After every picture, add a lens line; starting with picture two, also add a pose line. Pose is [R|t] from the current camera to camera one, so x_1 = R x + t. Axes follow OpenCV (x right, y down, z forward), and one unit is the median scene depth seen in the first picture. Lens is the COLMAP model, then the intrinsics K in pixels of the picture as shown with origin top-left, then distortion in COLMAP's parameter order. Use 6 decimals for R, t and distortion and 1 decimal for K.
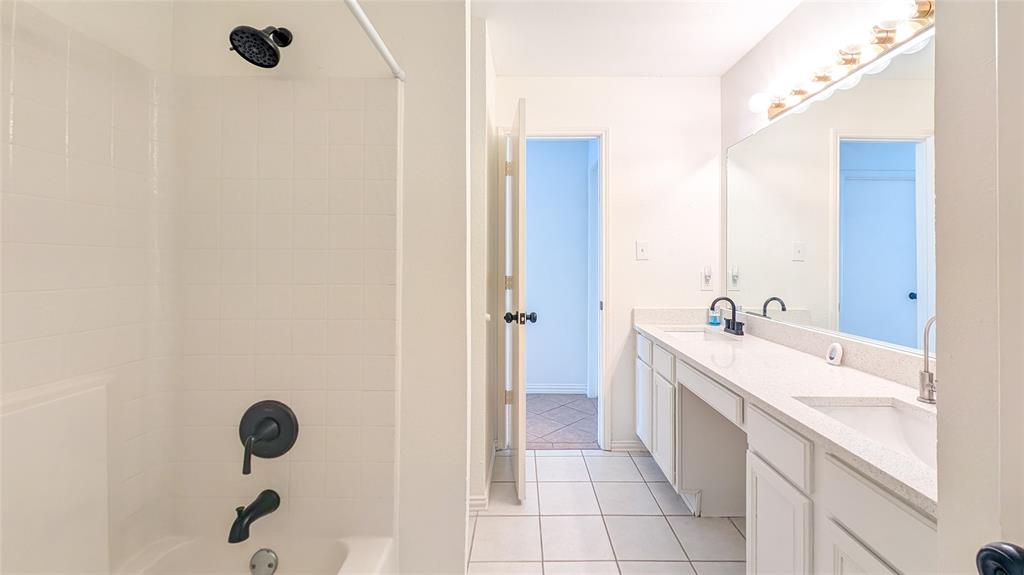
lens RADIAL K [[404.1, 0, 514.8], [0, 404.1, 286.5], [0, 0, 1]] dist [-0.000639, 0.000174]
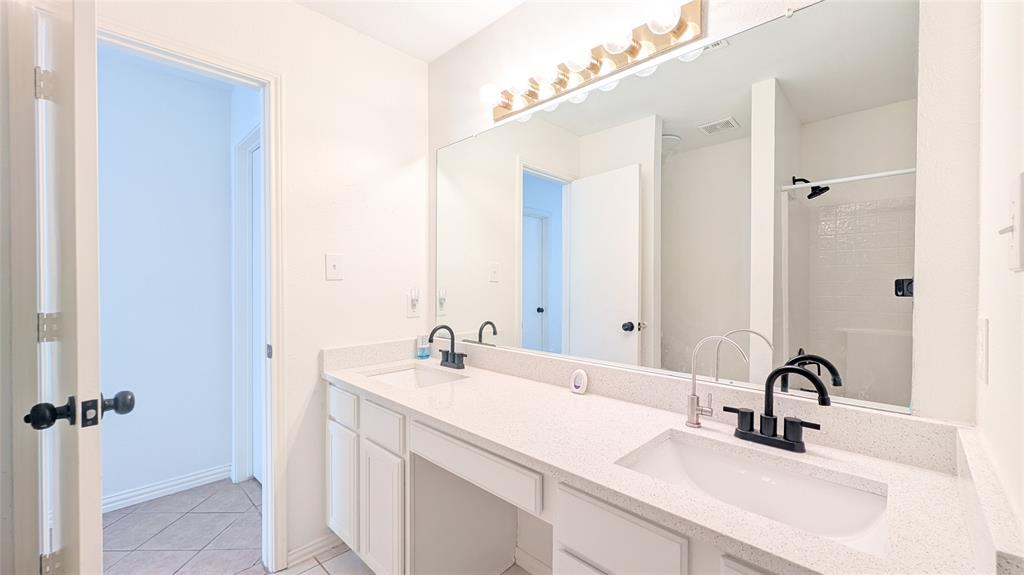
lens RADIAL K [[404.1, 0, 514.8], [0, 404.1, 286.5], [0, 0, 1]] dist [-0.000639, 0.000174]
pose [[0.677032, -0.007830, 0.735911, 0.008971], [0.046415, 0.998407, -0.032078, -0.019389], [-0.734488, 0.055875, 0.676317, 0.326602]]
